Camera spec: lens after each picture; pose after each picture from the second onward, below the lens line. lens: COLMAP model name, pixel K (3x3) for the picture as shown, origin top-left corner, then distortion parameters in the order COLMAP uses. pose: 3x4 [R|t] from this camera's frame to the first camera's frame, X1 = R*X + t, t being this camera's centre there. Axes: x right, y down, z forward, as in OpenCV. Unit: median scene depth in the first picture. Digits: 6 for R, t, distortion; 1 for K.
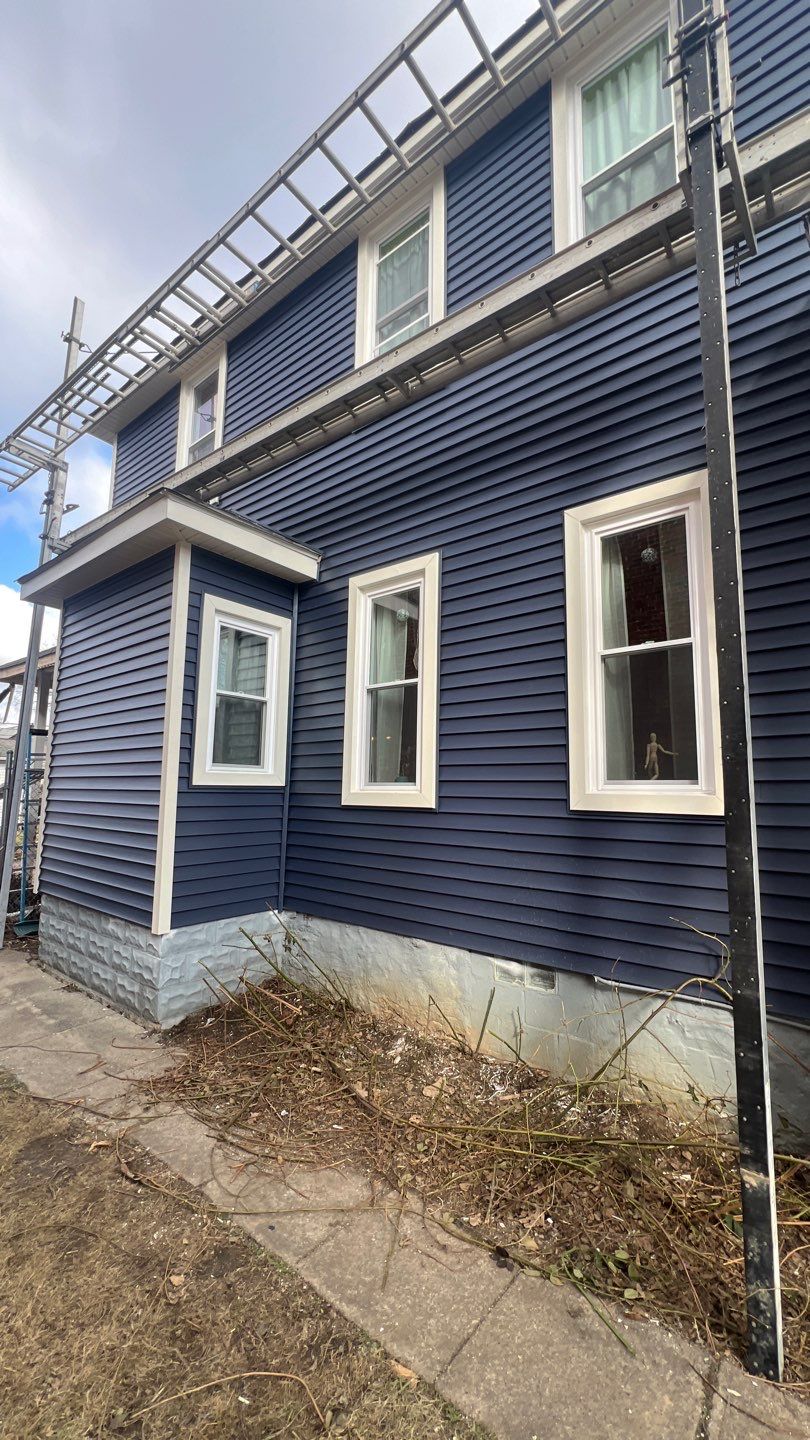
lens RADIAL K [[574.4, 0, 409.2], [0, 574.4, 719.5], [0, 0, 1]] dist [-0.002854, 0.000417]
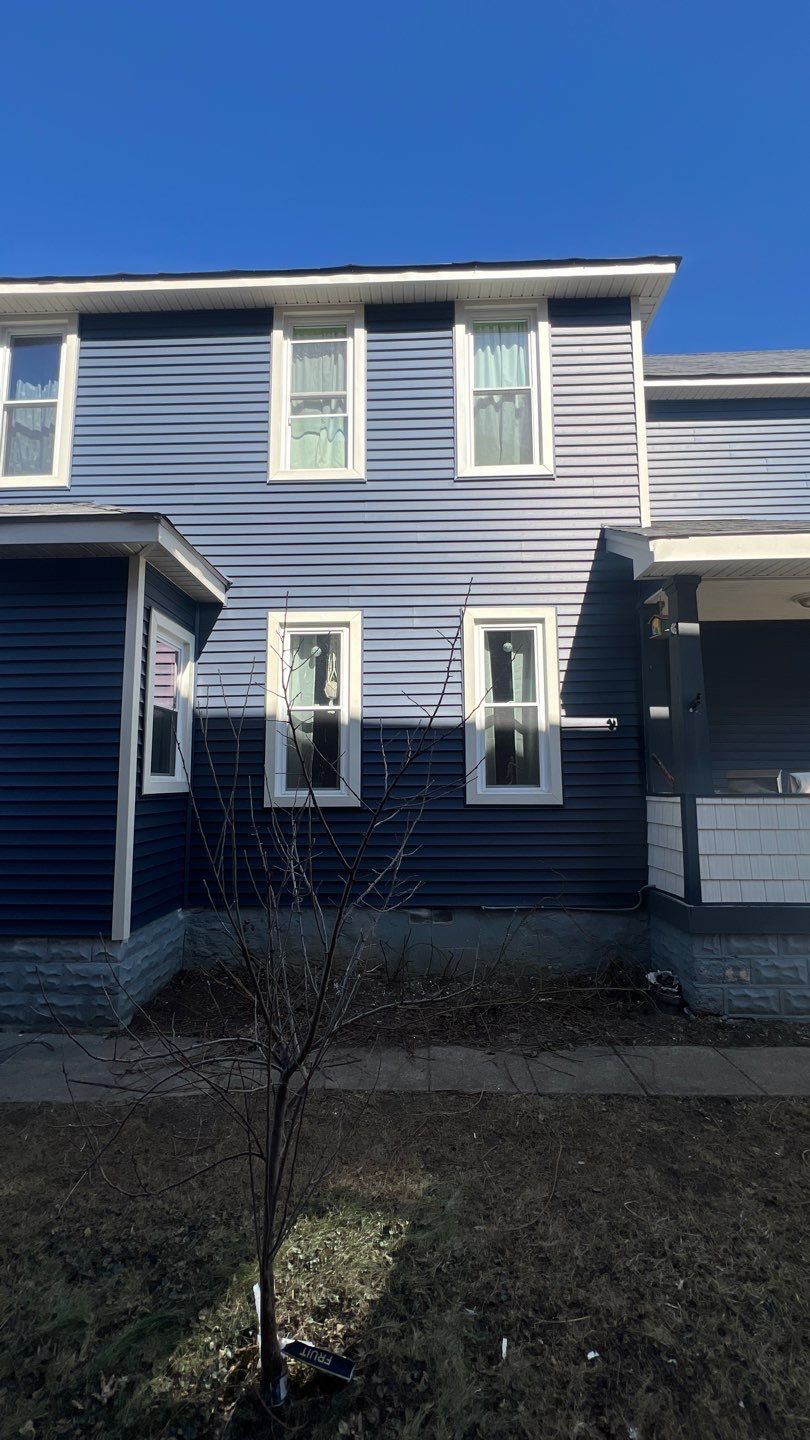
lens RADIAL K [[574.4, 0, 409.2], [0, 574.4, 719.5], [0, 0, 1]] dist [-0.002854, 0.000417]
pose [[0.802007, 0.044387, 0.595663, -0.618760], [-0.056160, 0.998421, 0.001216, -0.052664], [-0.594668, -0.034427, 0.803234, -0.123478]]
